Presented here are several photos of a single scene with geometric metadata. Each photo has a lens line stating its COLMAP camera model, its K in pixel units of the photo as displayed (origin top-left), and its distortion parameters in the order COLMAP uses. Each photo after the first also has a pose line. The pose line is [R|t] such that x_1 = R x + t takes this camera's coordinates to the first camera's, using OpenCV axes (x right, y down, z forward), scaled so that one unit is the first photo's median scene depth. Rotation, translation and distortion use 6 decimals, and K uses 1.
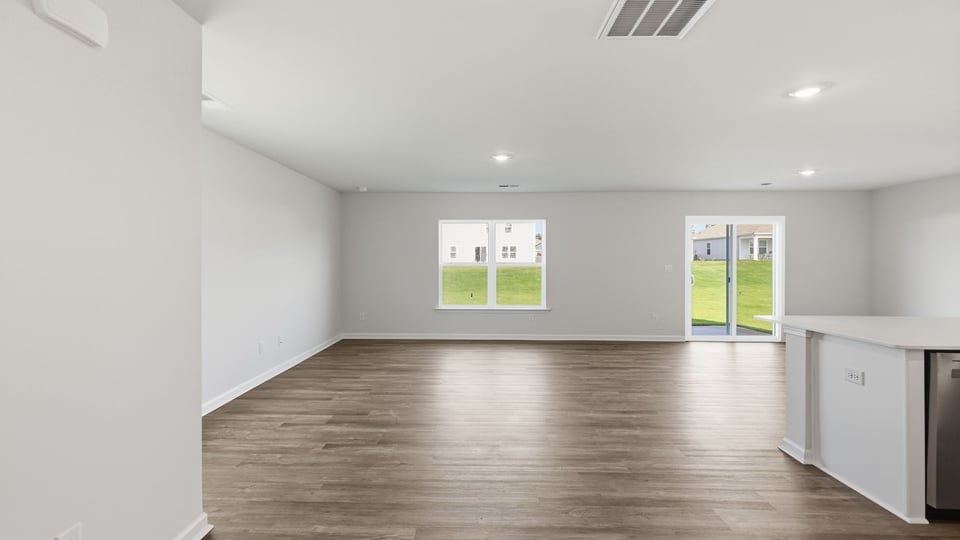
lens RADIAL K [[412.3, 0, 473.0], [0, 412.3, 261.3], [0, 0, 1]] dist [0.008562, -0.001956]
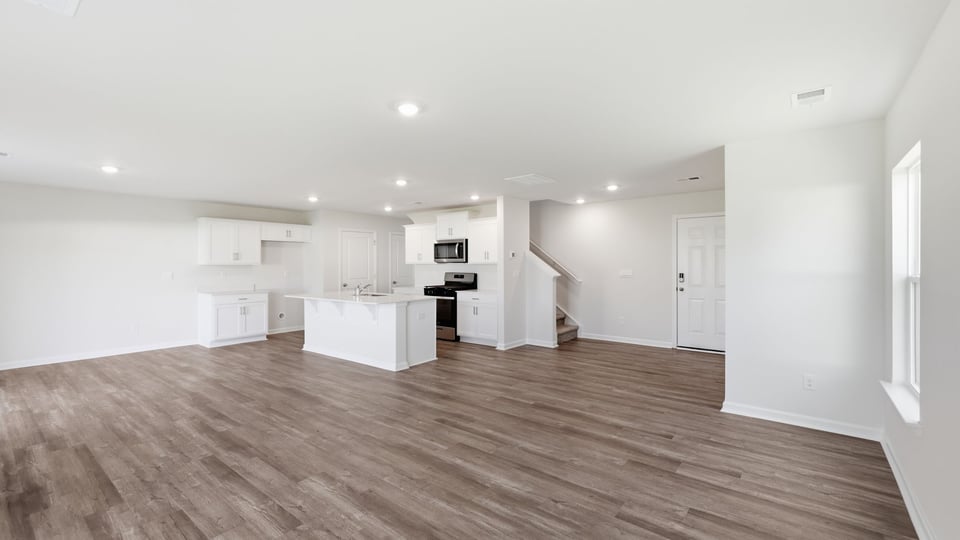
lens RADIAL K [[412.3, 0, 474.2], [0, 412.3, 263.0], [0, 0, 1]] dist [0.008562, -0.001956]
pose [[-0.797688, 0.004980, 0.603049, -0.370481], [0.003527, 0.999987, -0.003593, -0.007699], [-0.603059, -0.000739, -0.797696, 1.358180]]
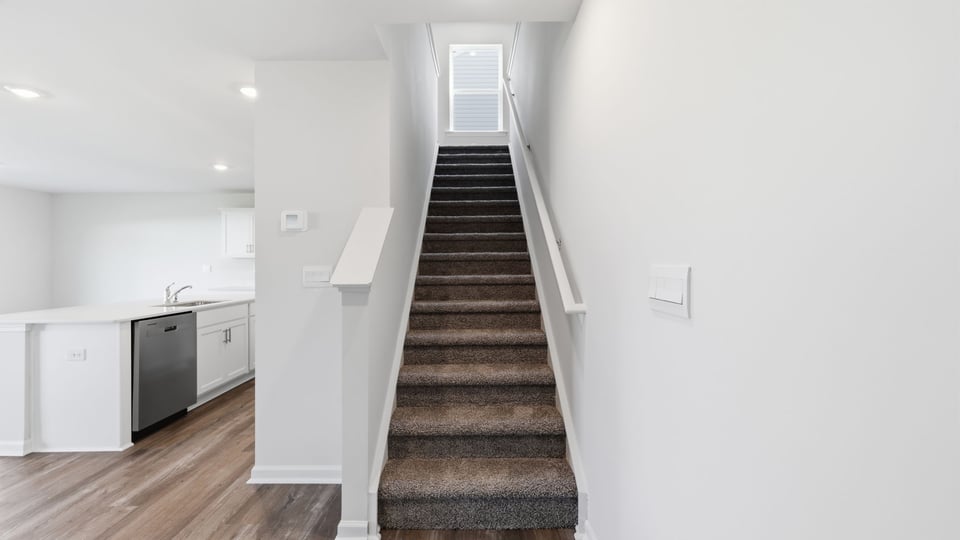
lens RADIAL K [[412.3, 0, 474.1], [0, 412.3, 260.9], [0, 0, 1]] dist [0.008562, -0.001956]
pose [[-0.020504, 0.004667, 0.999779, -0.139555], [0.006740, 0.999967, -0.004530, 0.012306], [-0.999767, 0.006646, -0.020534, -0.050605]]
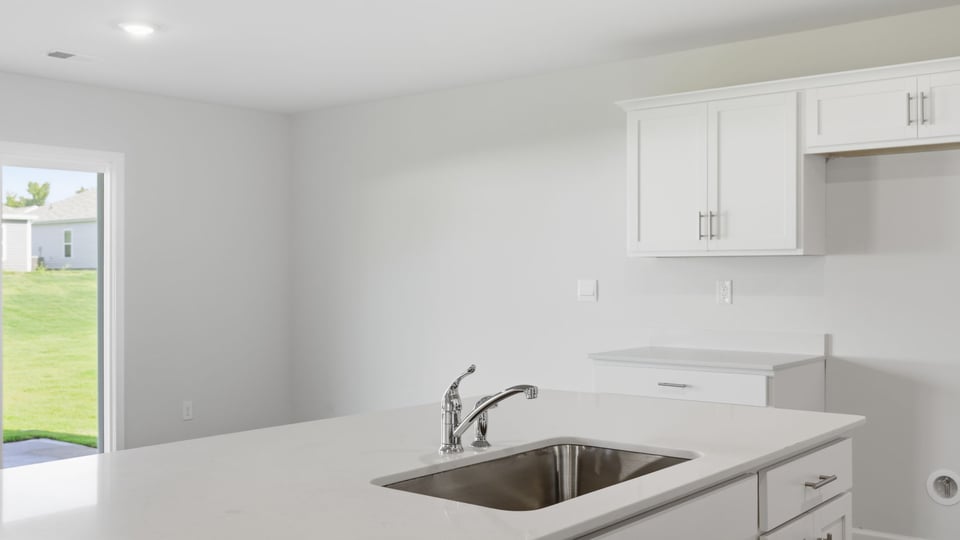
lens RADIAL K [[960.7, 0, 477.9], [0, 960.7, 274.8], [0, 0, 1]] dist [-0.020846, 0.000000]
pose [[0.615435, -0.006118, 0.788164, 0.354808], [0.004707, 0.999981, 0.004087, 0.004006], [-0.788174, 0.001194, 0.615452, 0.259658]]
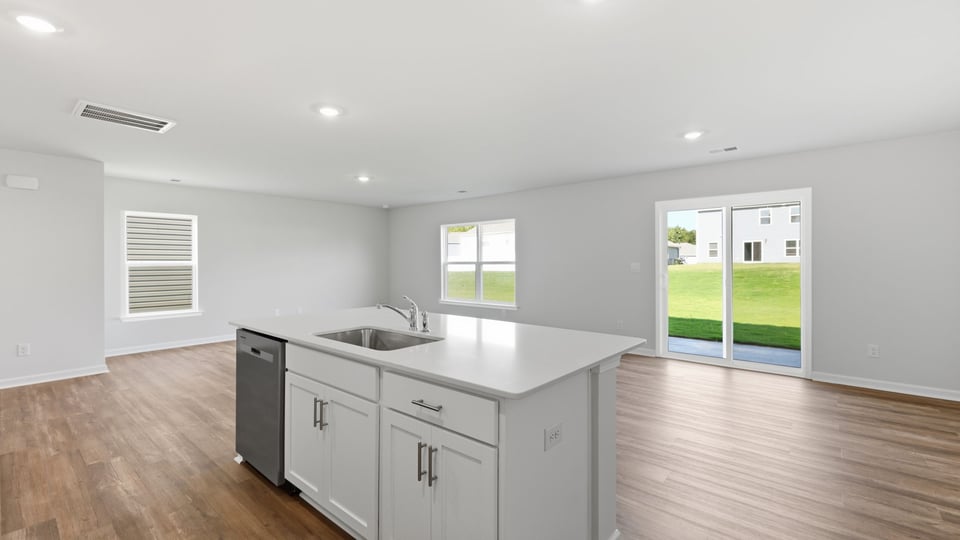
lens RADIAL K [[412.3, 0, 475.7], [0, 412.3, 264.0], [0, 0, 1]] dist [0.008562, -0.001956]
pose [[0.771477, 0.001015, -0.636256, 1.069485], [0.002838, 0.999983, 0.005037, 0.008047], [0.636251, -0.005692, 0.771461, 0.213581]]
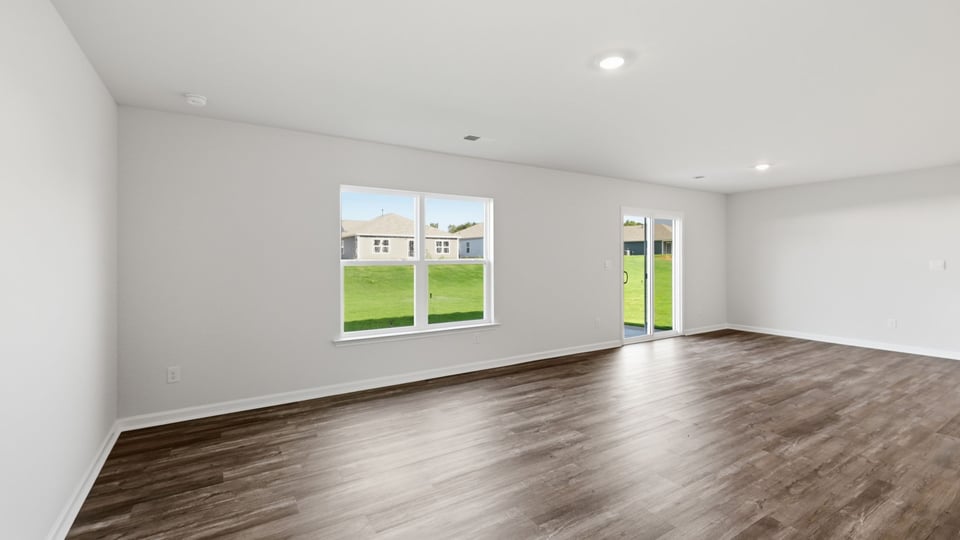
lens RADIAL K [[412.3, 0, 471.5], [0, 412.3, 260.3], [0, 0, 1]] dist [0.008562, -0.001956]
pose [[0.838118, -0.006395, 0.545452, -0.352712], [0.005058, 0.999979, 0.003952, 0.003213], [-0.545466, -0.000554, 0.838133, 0.602970]]
